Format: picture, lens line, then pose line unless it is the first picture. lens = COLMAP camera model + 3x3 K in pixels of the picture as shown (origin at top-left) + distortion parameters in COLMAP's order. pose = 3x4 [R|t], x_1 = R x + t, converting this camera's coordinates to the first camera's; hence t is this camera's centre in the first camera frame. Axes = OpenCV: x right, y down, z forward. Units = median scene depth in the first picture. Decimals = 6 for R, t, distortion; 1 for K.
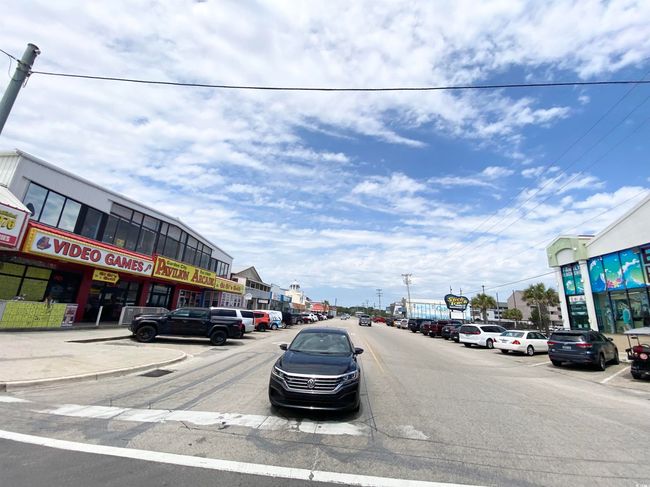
lens RADIAL K [[269.4, 0, 325.0], [0, 269.4, 243.5], [0, 0, 1]] dist [0.013692, -0.016740]
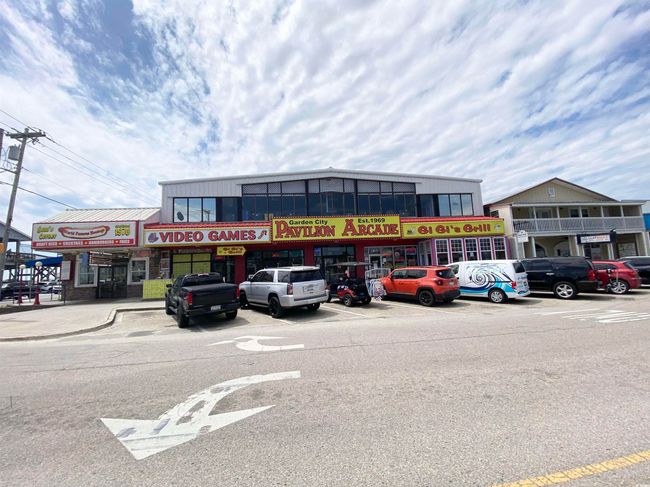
lens RADIAL K [[269.4, 0, 325.0], [0, 269.4, 243.5], [0, 0, 1]] dist [0.013692, -0.016740]
pose [[0.187739, -0.173717, -0.966735, 0.267726], [0.300663, 0.947154, -0.111810, 0.260163], [0.935070, -0.269671, 0.230048, 0.864479]]
